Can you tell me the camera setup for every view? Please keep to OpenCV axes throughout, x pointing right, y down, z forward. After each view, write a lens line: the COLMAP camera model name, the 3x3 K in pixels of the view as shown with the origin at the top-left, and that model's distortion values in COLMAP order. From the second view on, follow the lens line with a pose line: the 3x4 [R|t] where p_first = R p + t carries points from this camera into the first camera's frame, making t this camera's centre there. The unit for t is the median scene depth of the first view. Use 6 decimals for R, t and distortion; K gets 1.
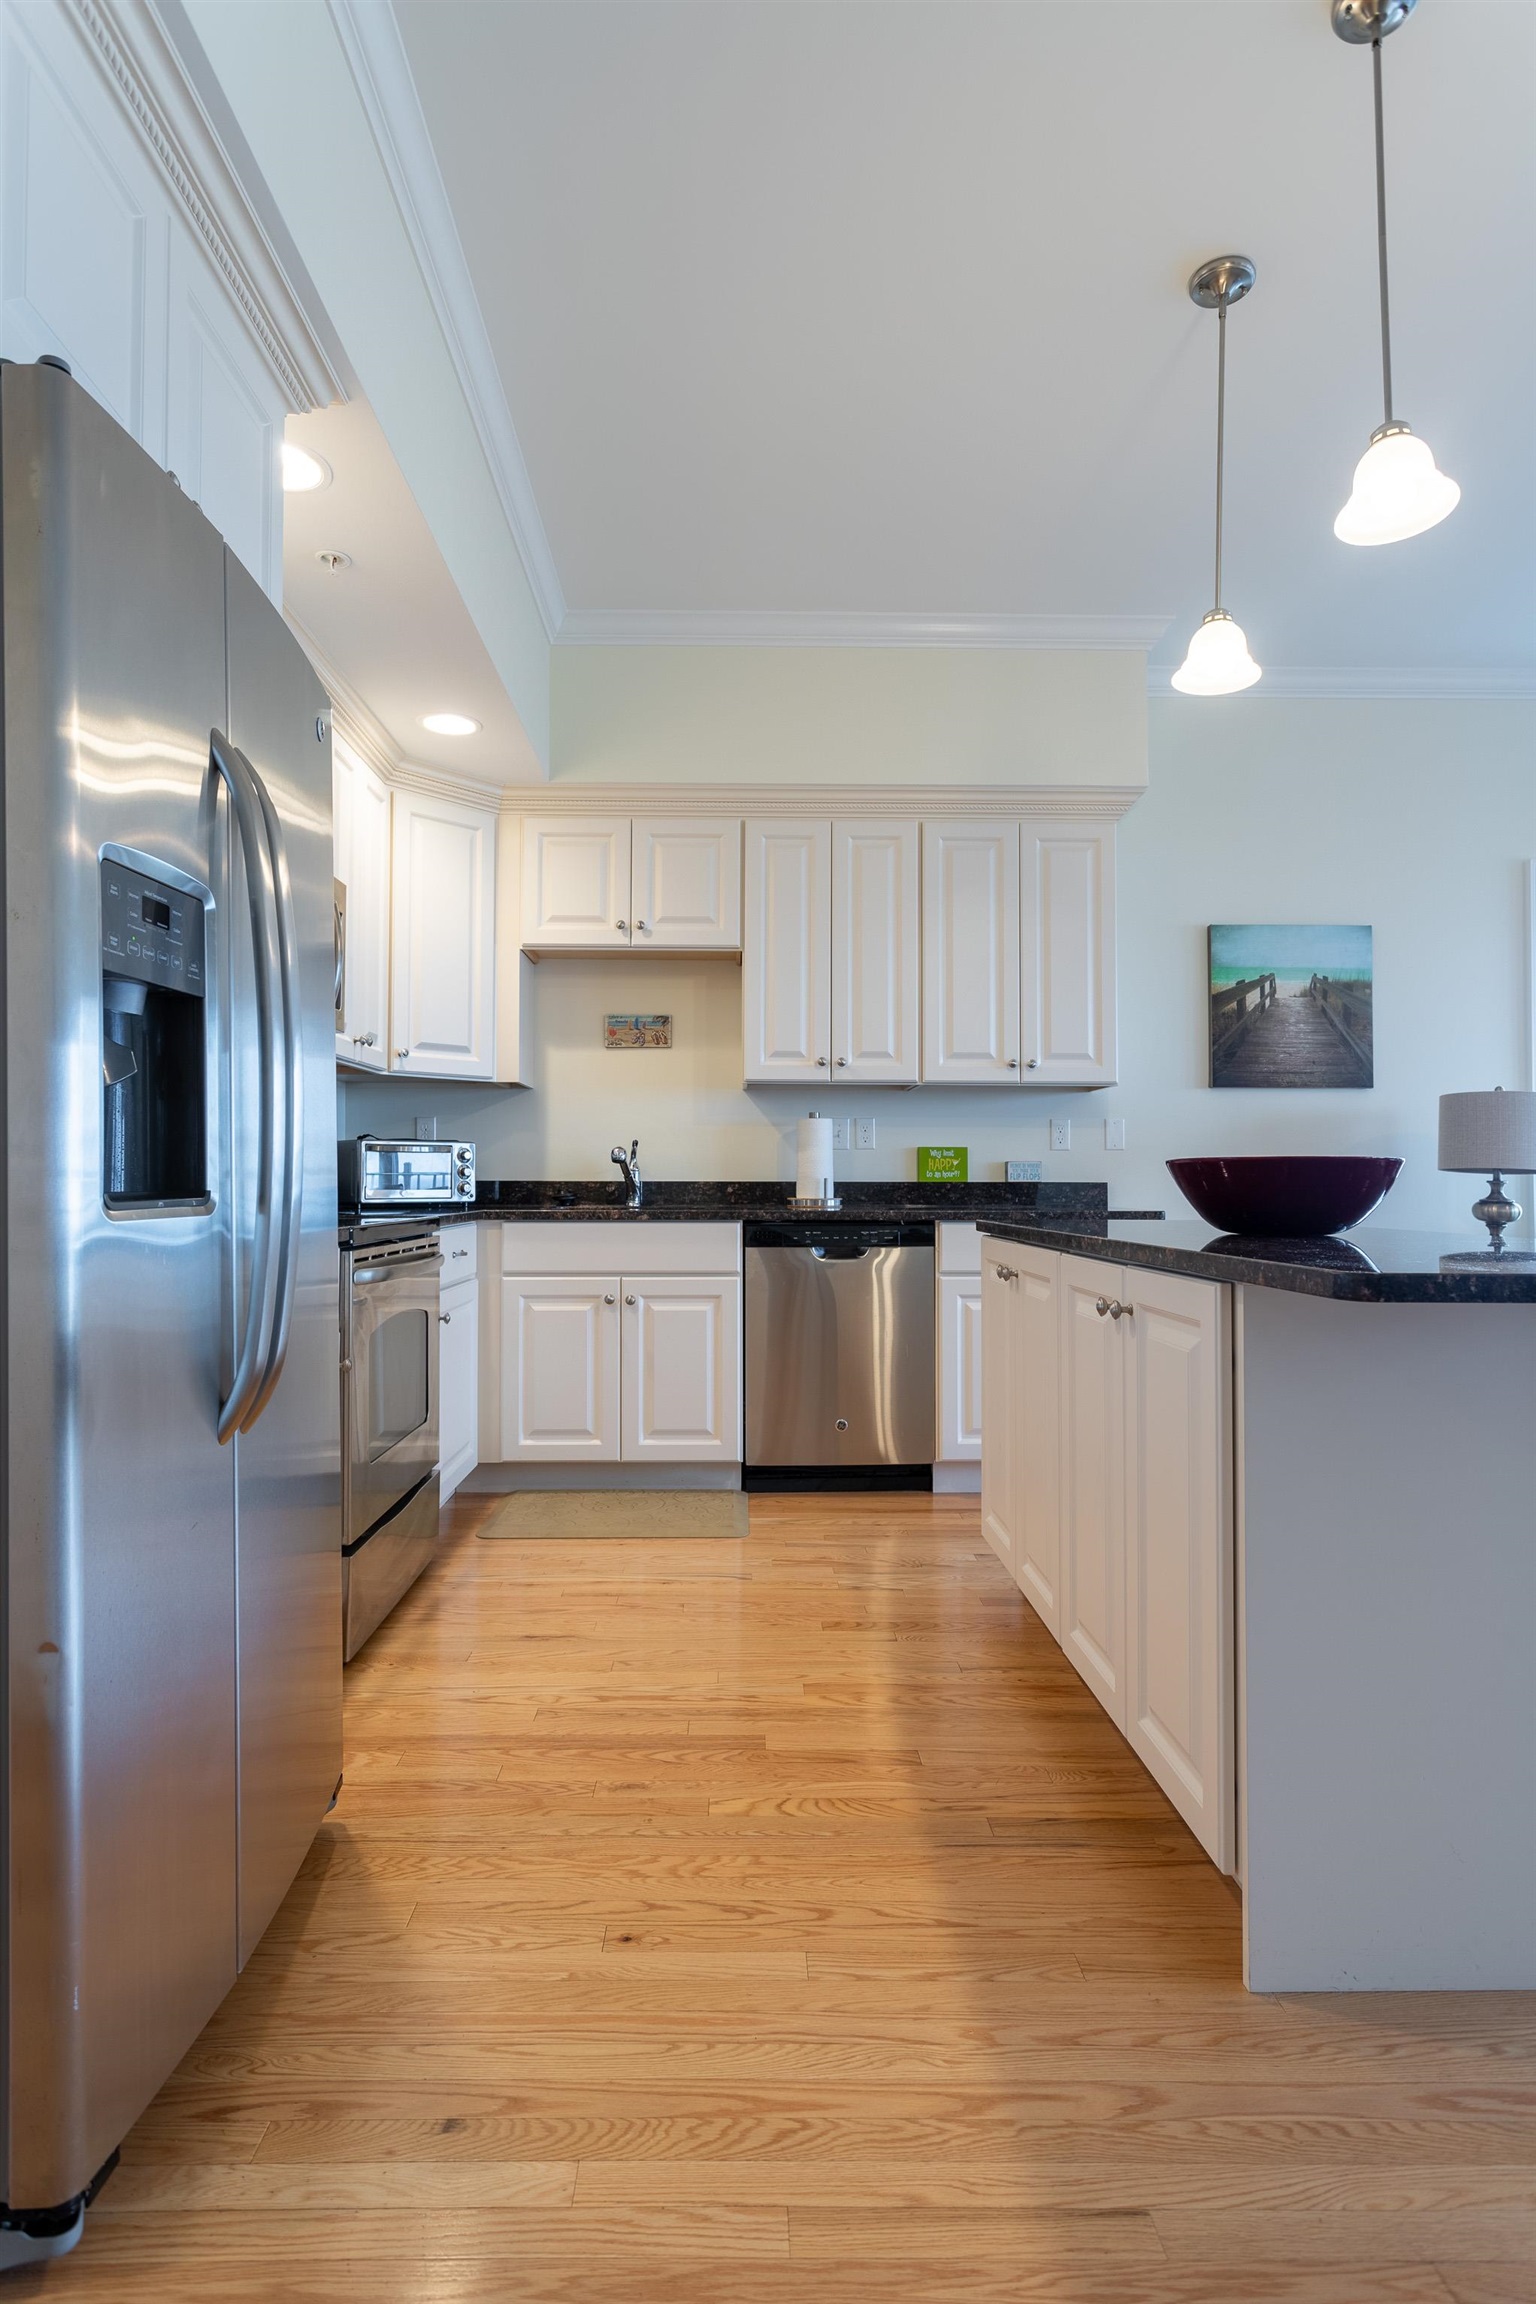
lens RADIAL K [[1235.0, 0, 766.3], [0, 1235.0, 1142.7], [0, 0, 1]] dist [-0.007161, 0.007477]
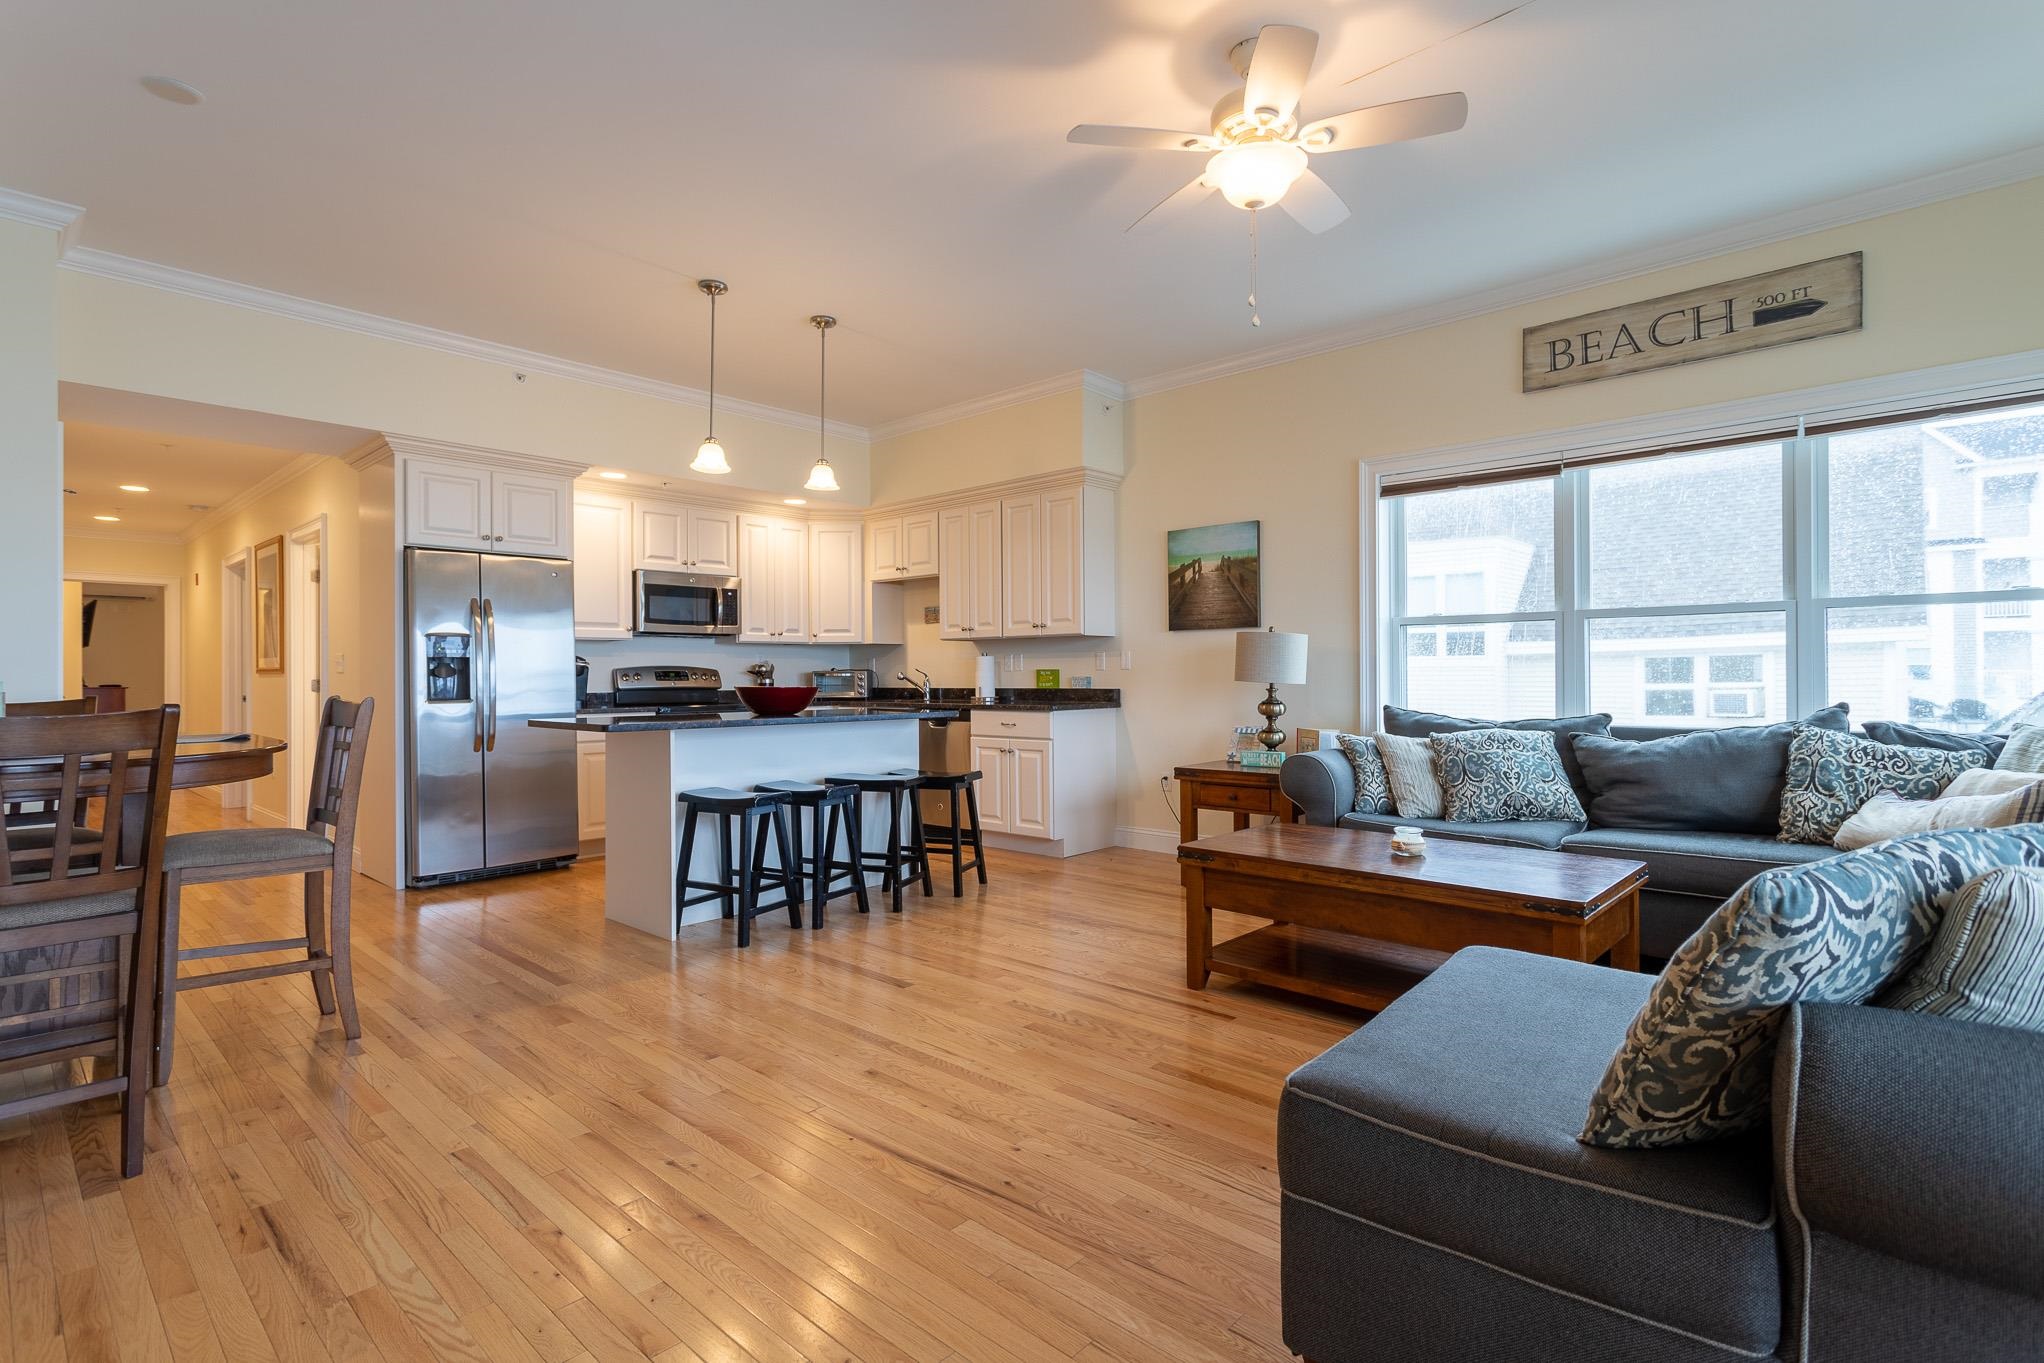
lens RADIAL K [[978.2, 0, 1024.2], [0, 978.2, 672.5], [0, 0, 1]] dist [0.000732, 0.000615]
pose [[0.728492, -0.010553, -0.684973, 1.186298], [0.030202, 0.999404, 0.016723, -0.018322], [0.684388, -0.032870, 0.728376, -0.086990]]
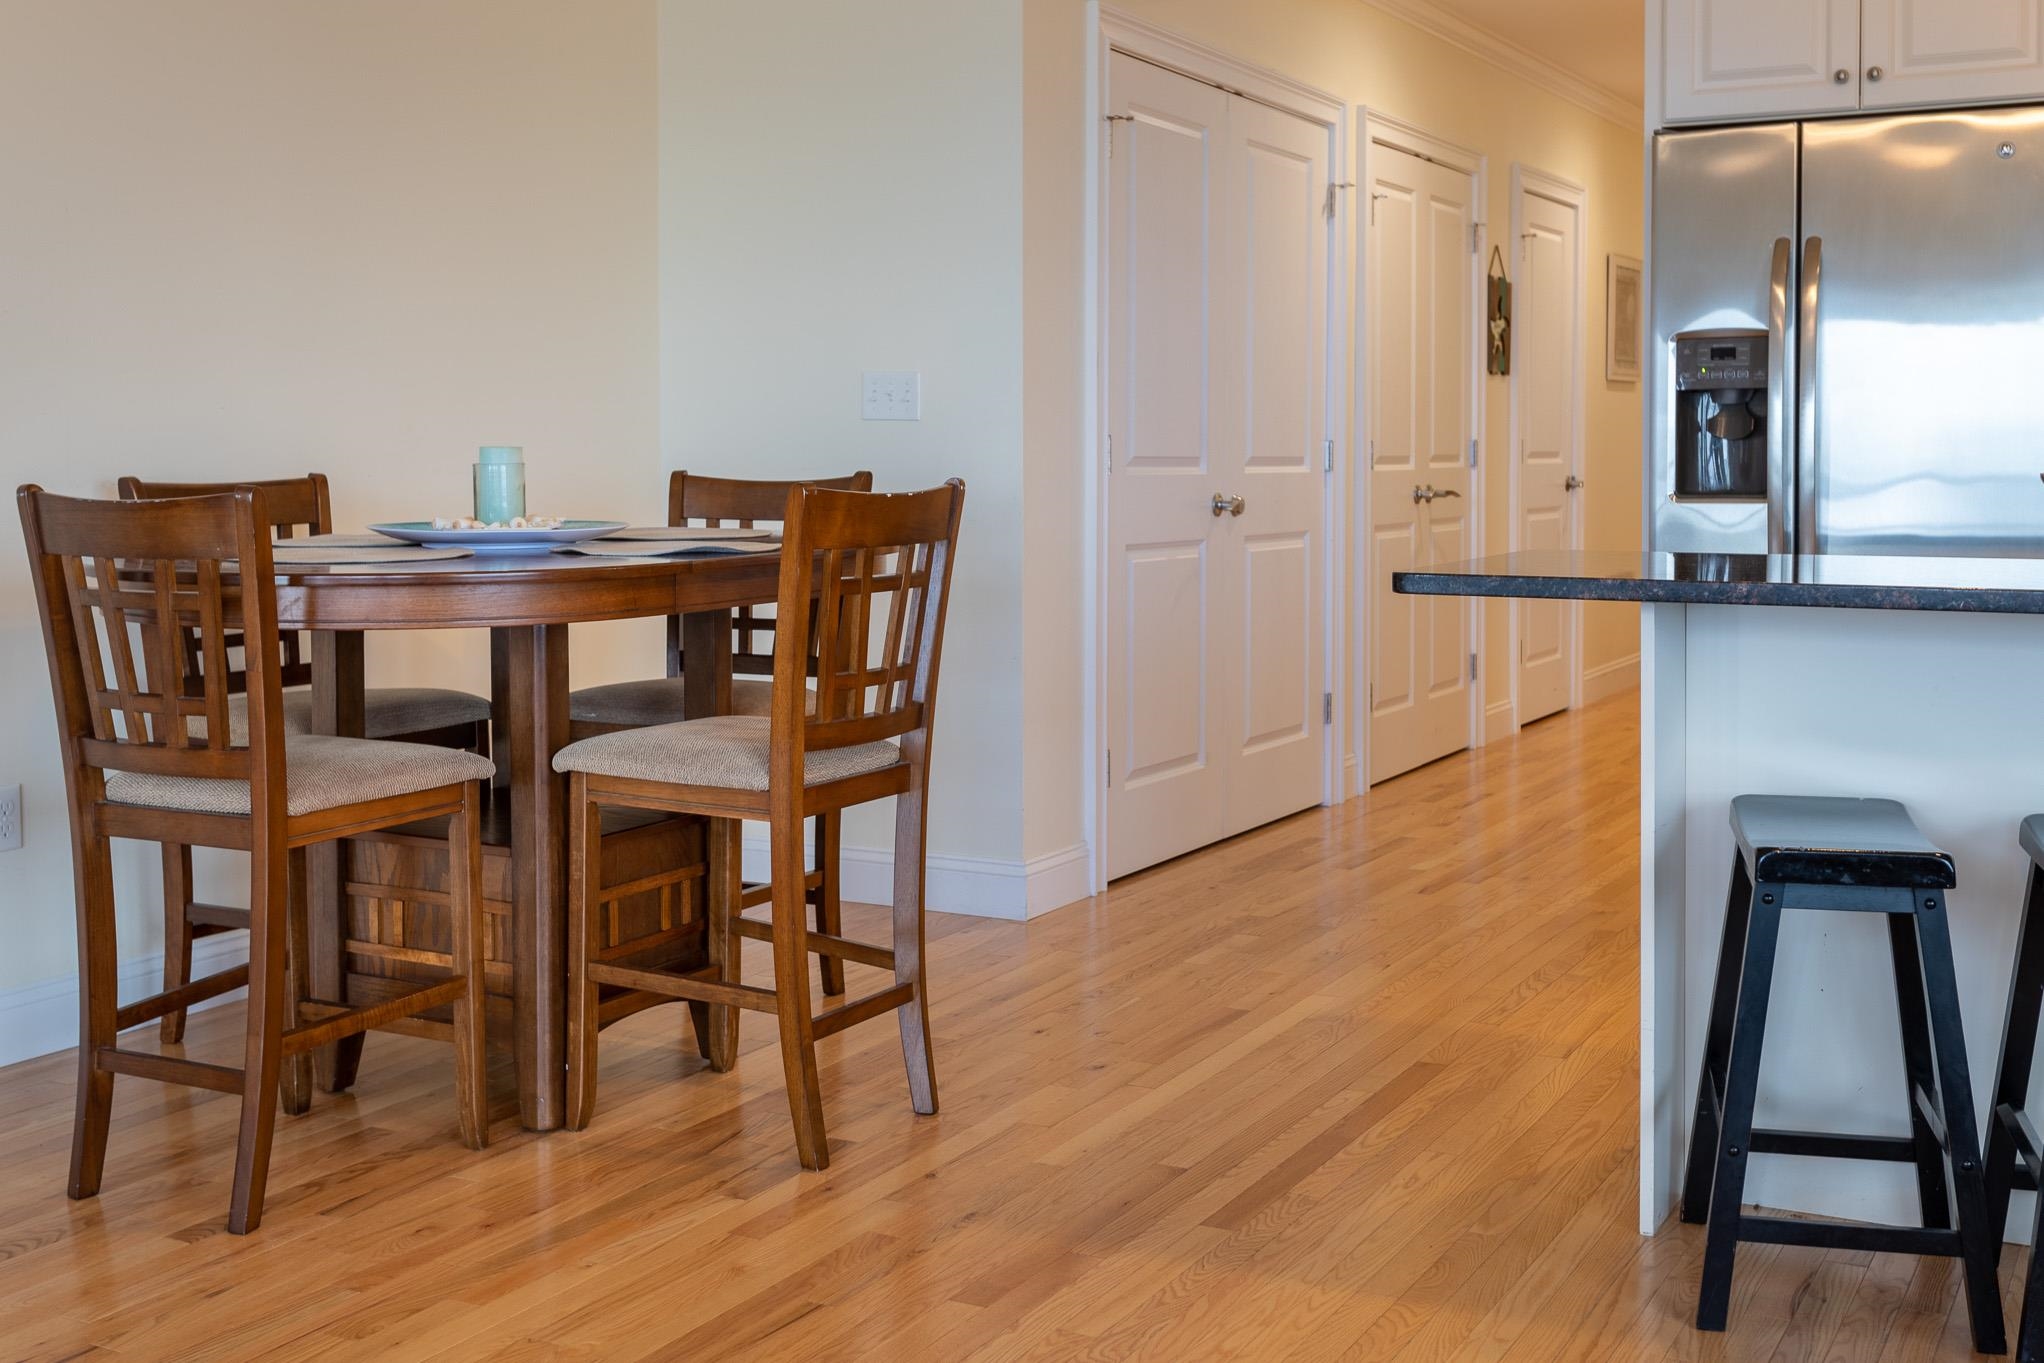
lens RADIAL K [[2282.1, 0, 1010.0], [0, 2282.1, 528.3], [0, 0, 1]] dist [-0.001108, 0.000000]
pose [[-0.487036, 0.029347, -0.872889, 1.022305], [0.029694, 0.999414, 0.017033, 0.001372], [0.872877, -0.017624, -0.487622, 0.551416]]
